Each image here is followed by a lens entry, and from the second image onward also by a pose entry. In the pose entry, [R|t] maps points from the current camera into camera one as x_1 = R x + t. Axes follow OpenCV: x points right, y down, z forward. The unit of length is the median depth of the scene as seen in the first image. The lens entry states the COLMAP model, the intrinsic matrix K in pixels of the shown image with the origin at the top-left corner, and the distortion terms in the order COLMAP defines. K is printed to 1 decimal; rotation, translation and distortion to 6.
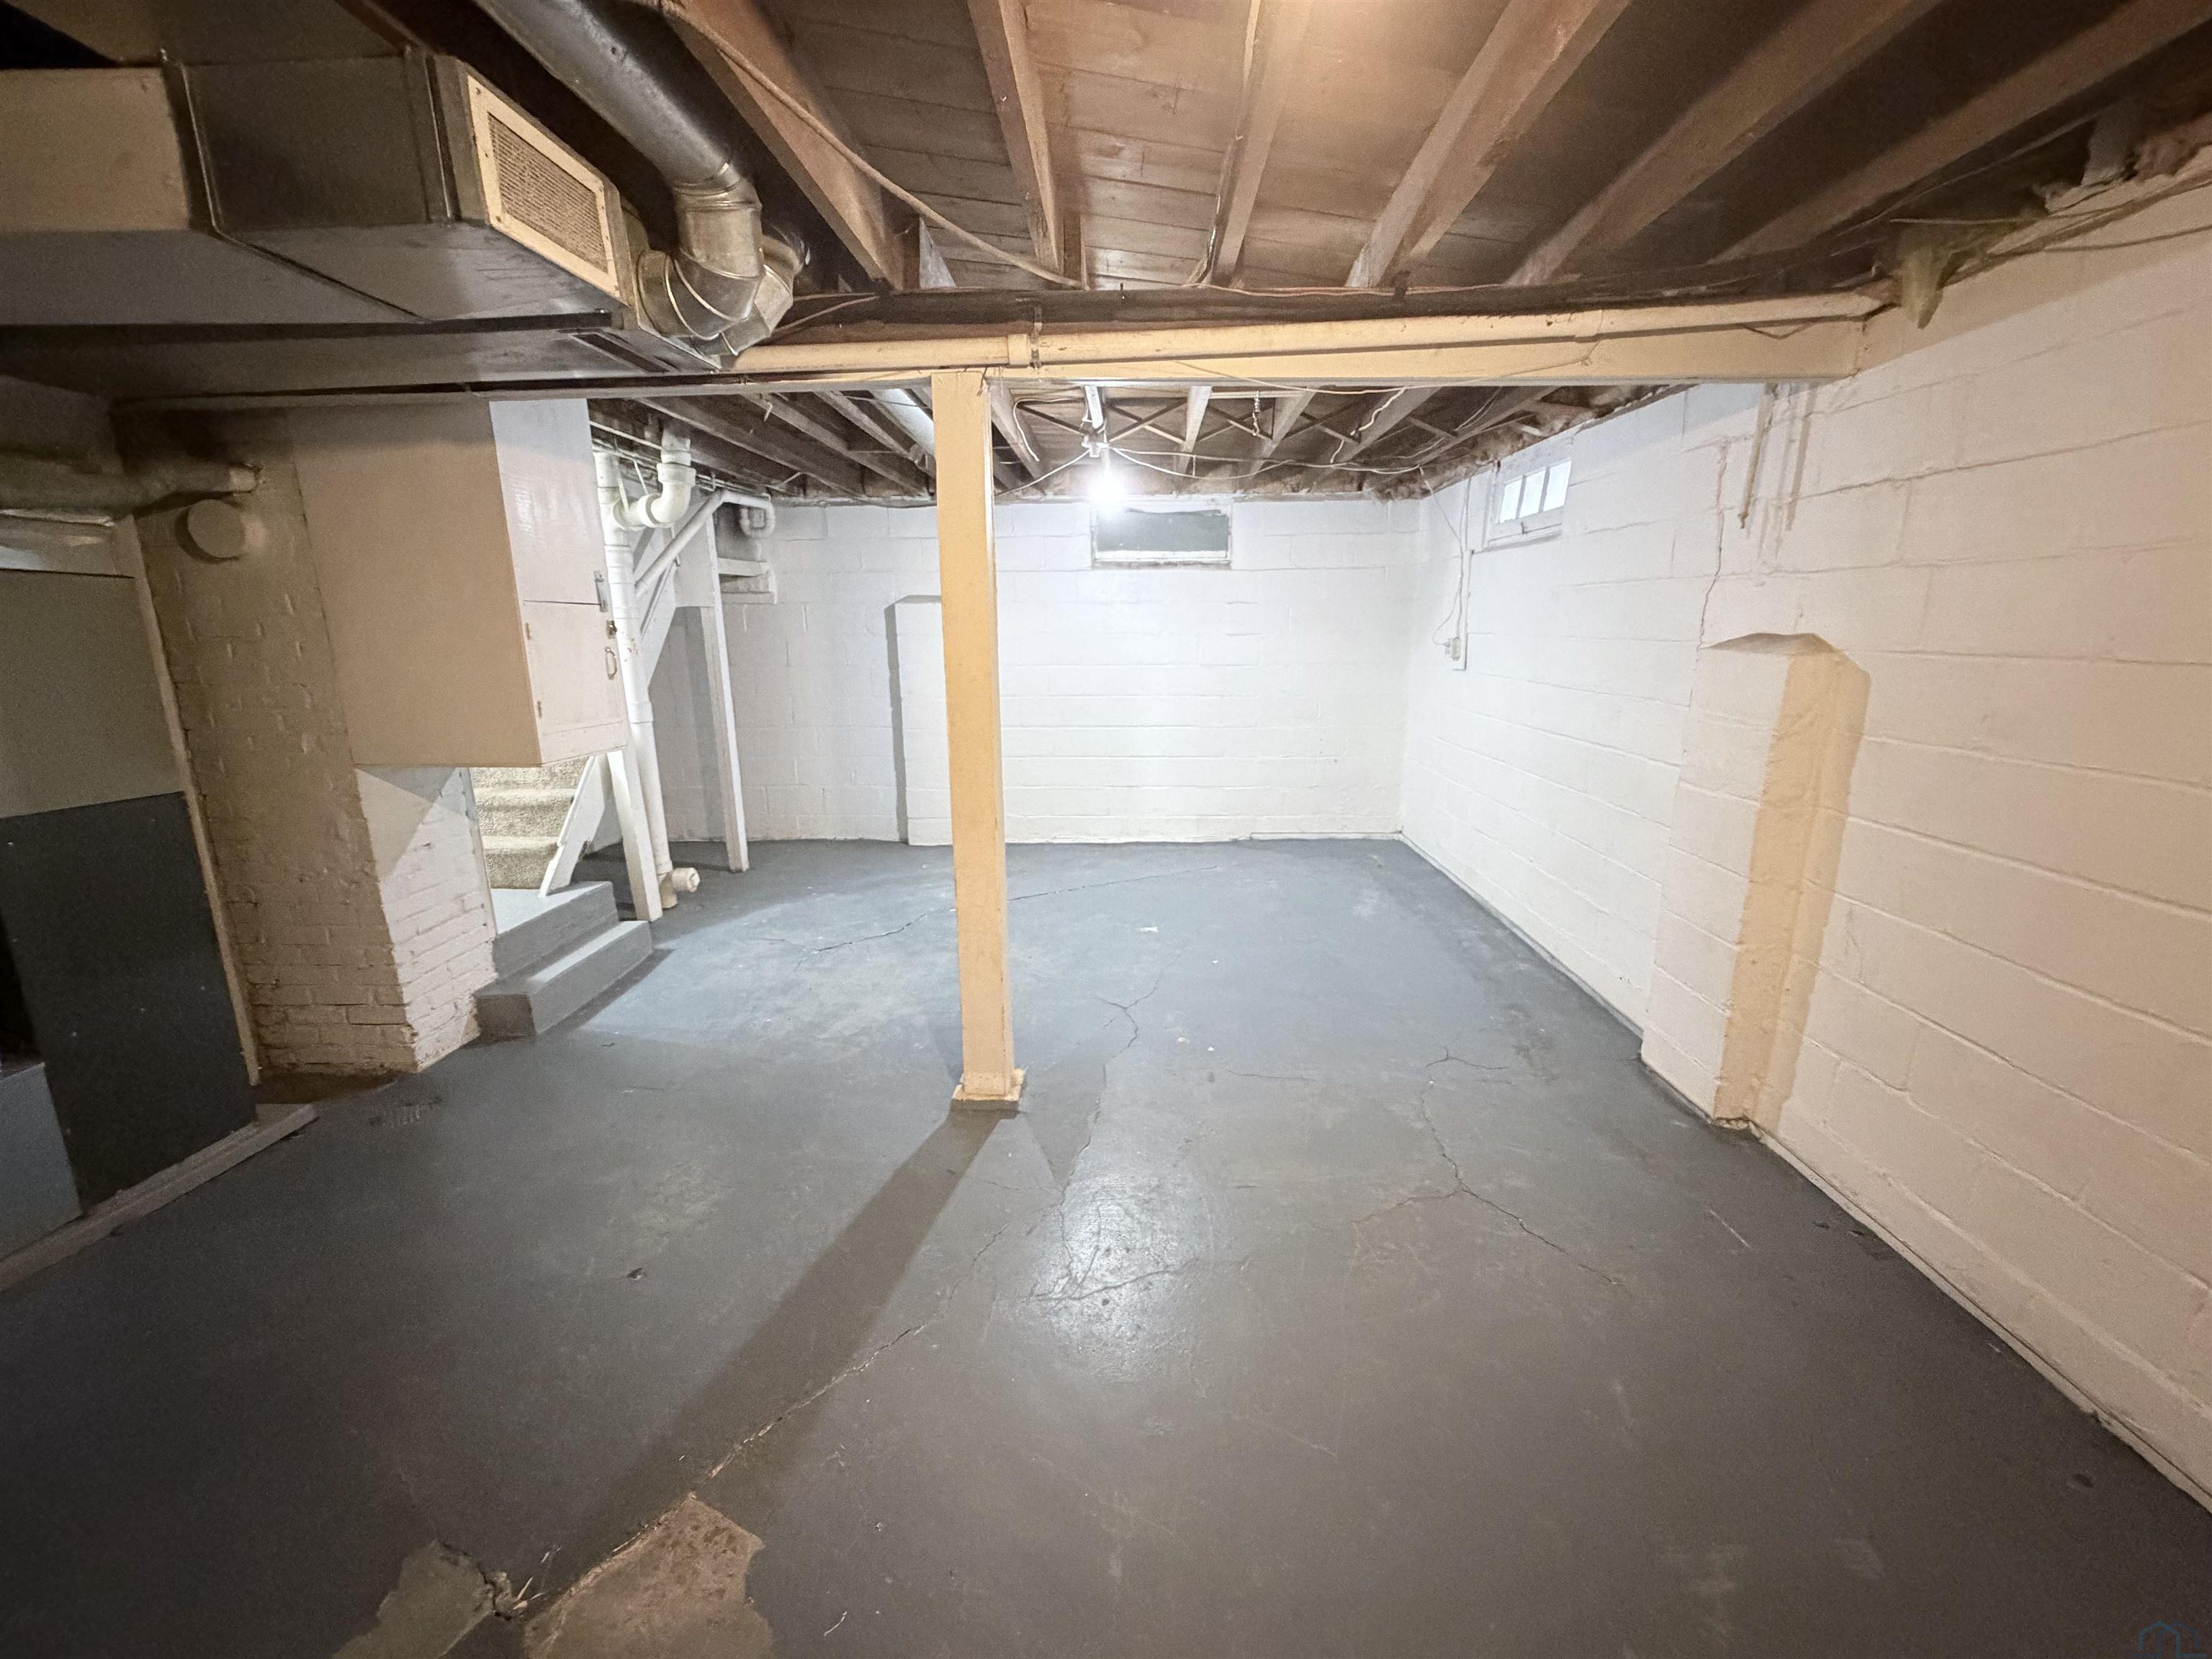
lens RADIAL K [[879.2, 0, 1104.8], [0, 879.2, 827.4], [0, 0, 1]] dist [-0.000250, 0.000192]
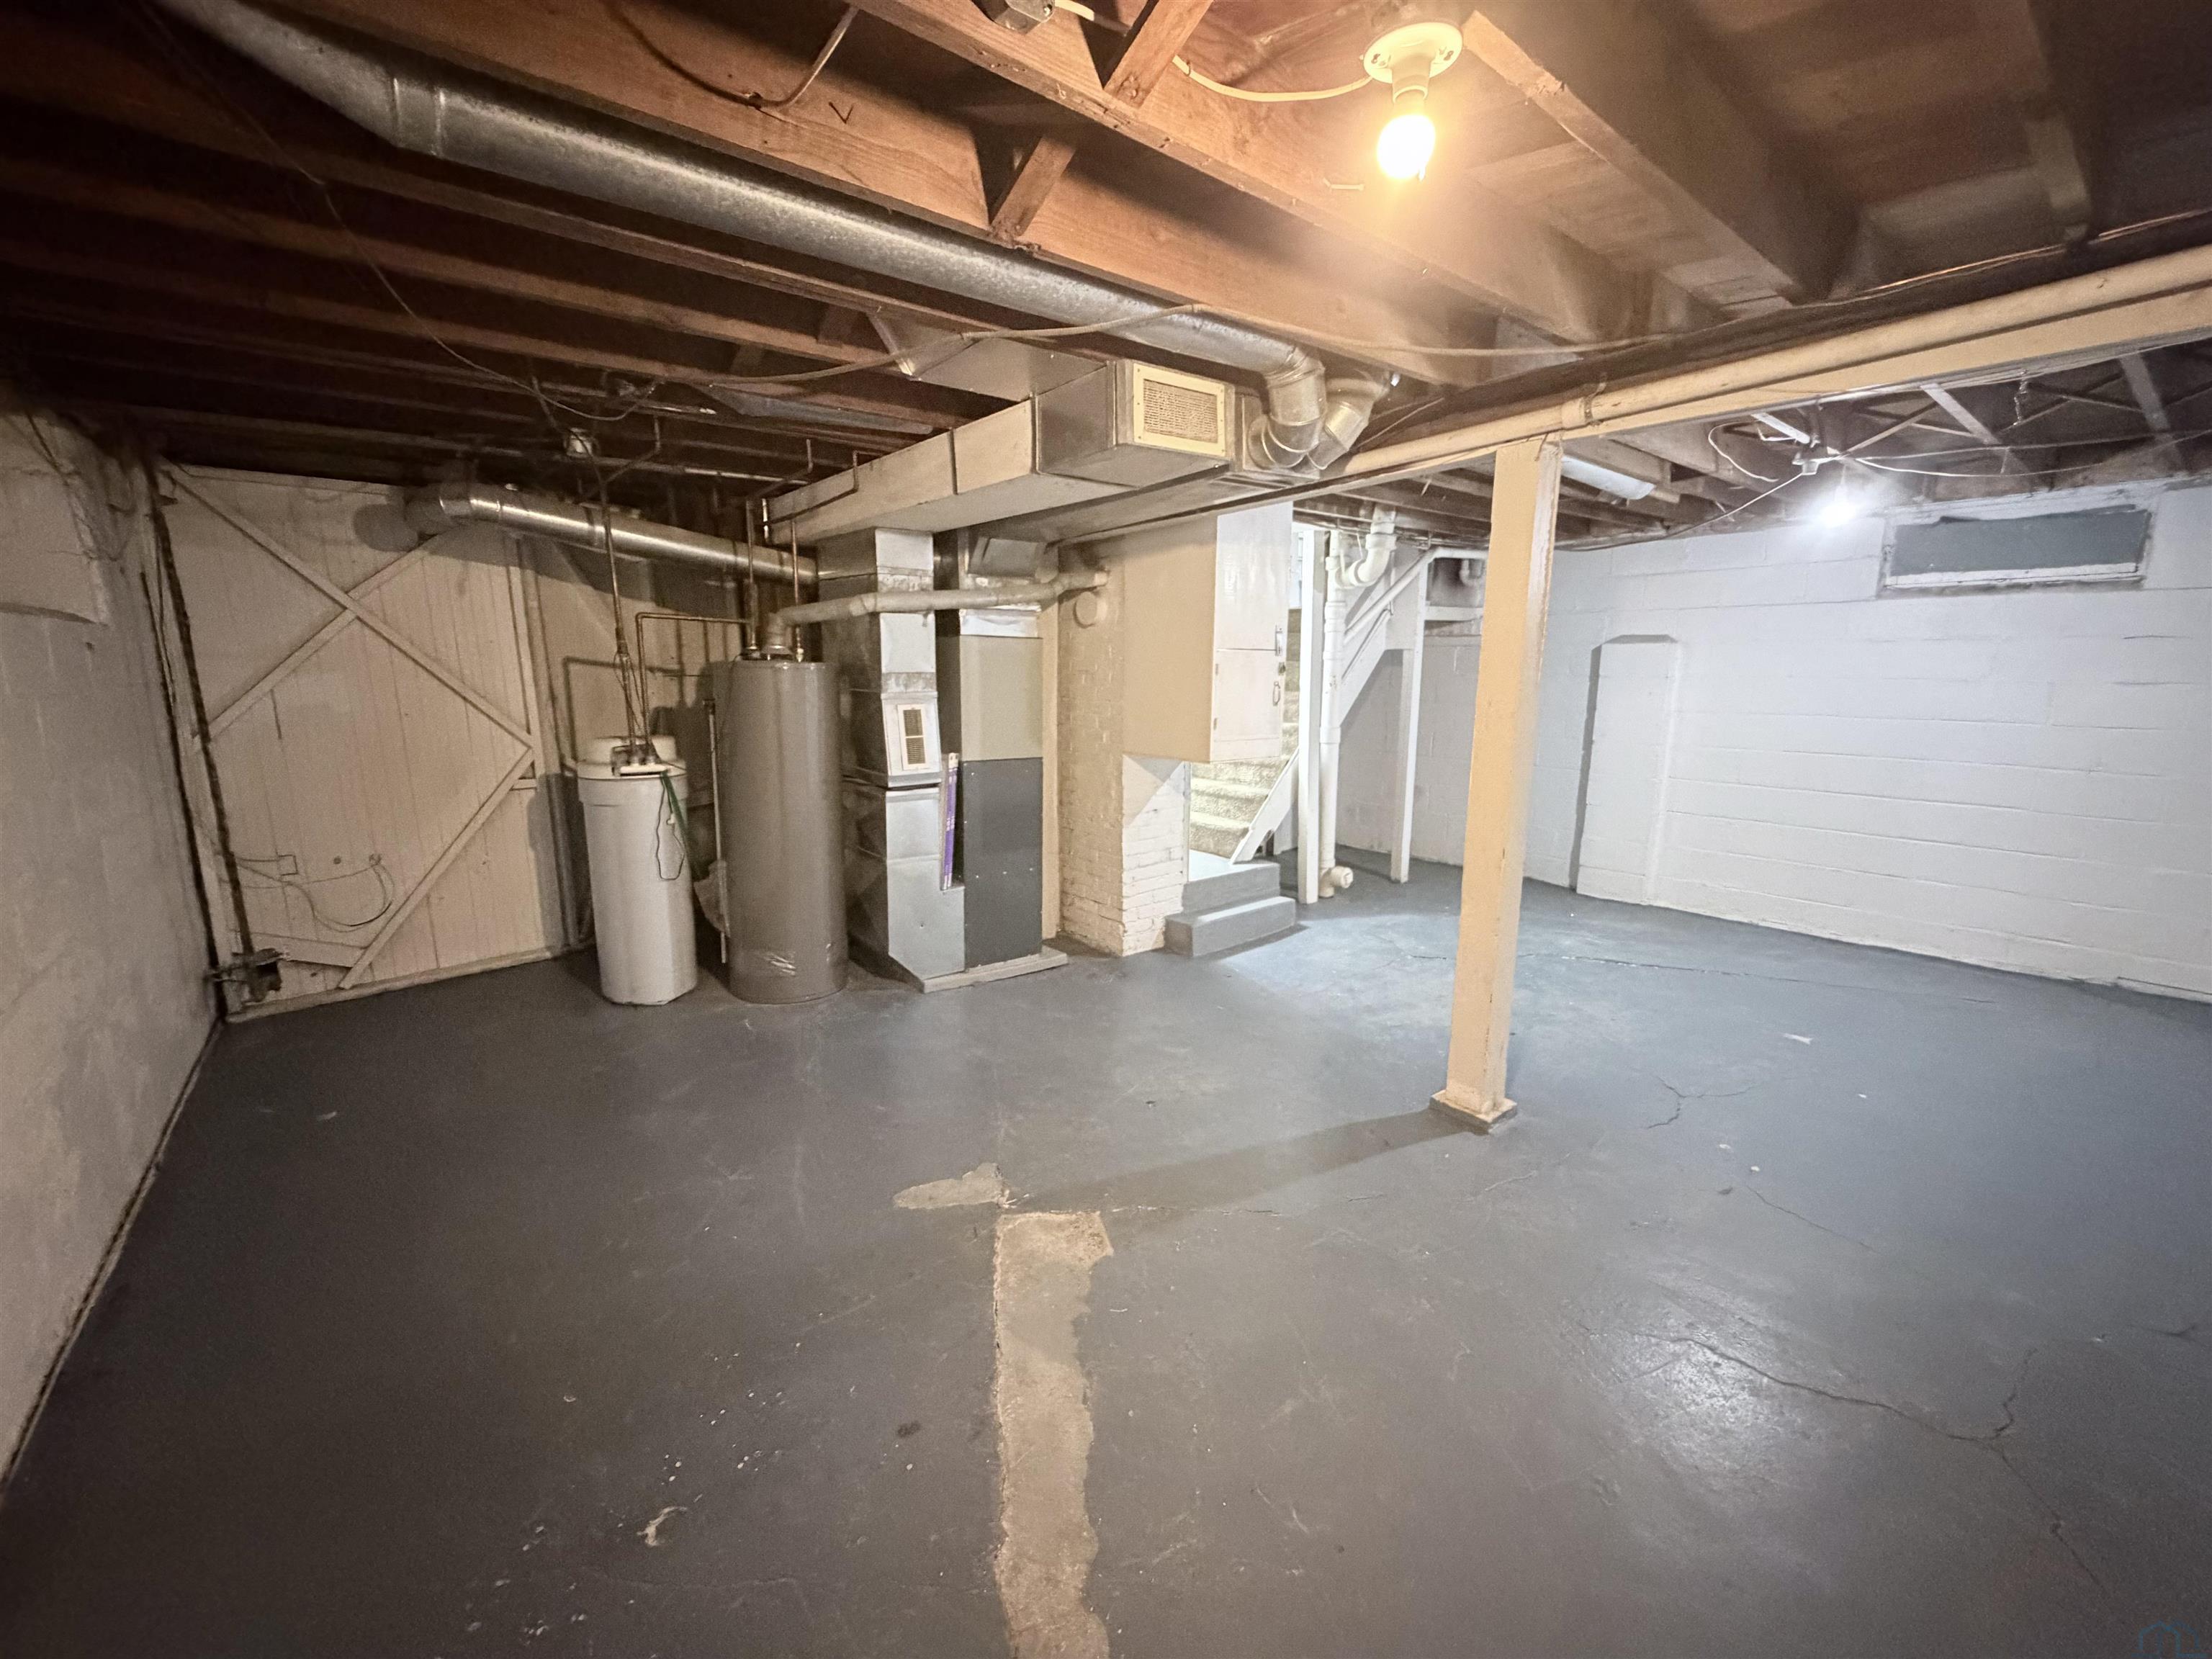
lens RADIAL K [[881.9, 0, 1105.6], [0, 881.9, 821.3], [0, 0, 1]] dist [0.002665, 0.000559]
pose [[0.653027, 0.139388, -0.744397, 0.271390], [-0.175481, 0.984016, 0.030316, 0.007558], [0.736724, 0.110830, 0.667049, -0.054783]]
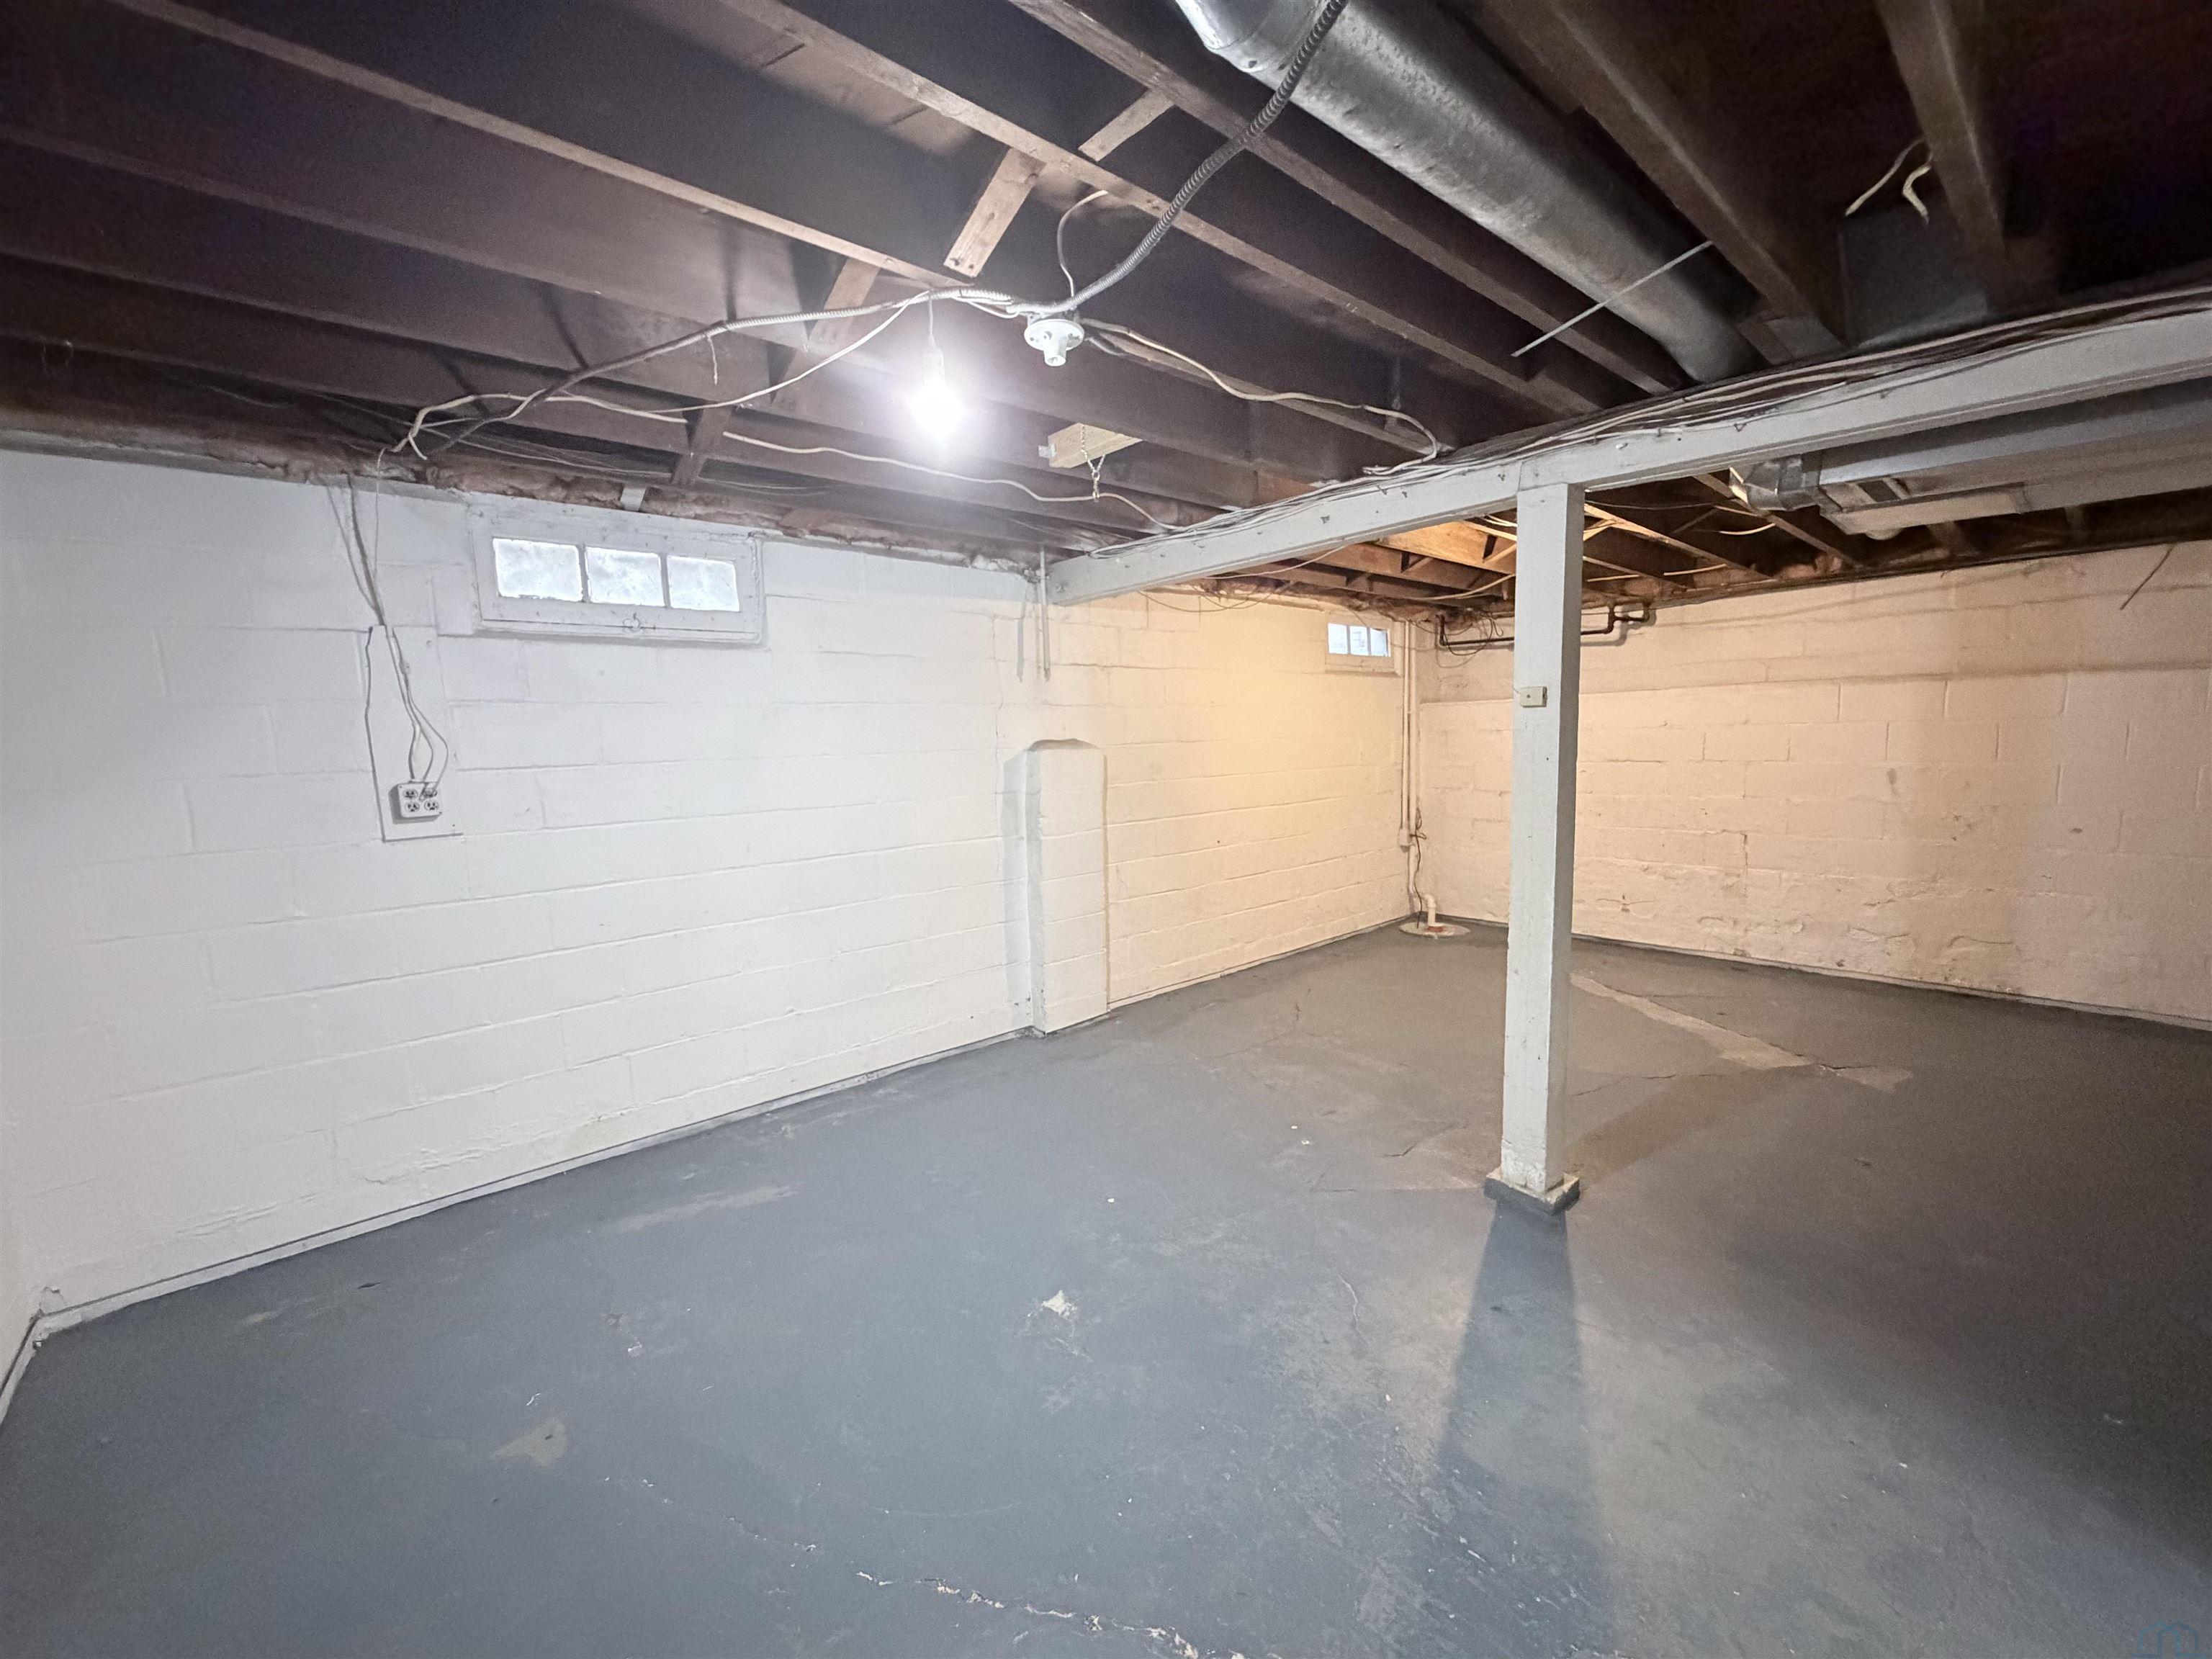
lens RADIAL K [[879.2, 0, 1104.8], [0, 879.2, 827.4], [0, 0, 1]] dist [-0.000250, 0.000192]
pose [[-0.683459, -0.054716, 0.727935, -0.421919], [0.198444, 0.945708, 0.257405, -0.358851], [-0.702498, 0.320380, -0.635495, 1.551695]]
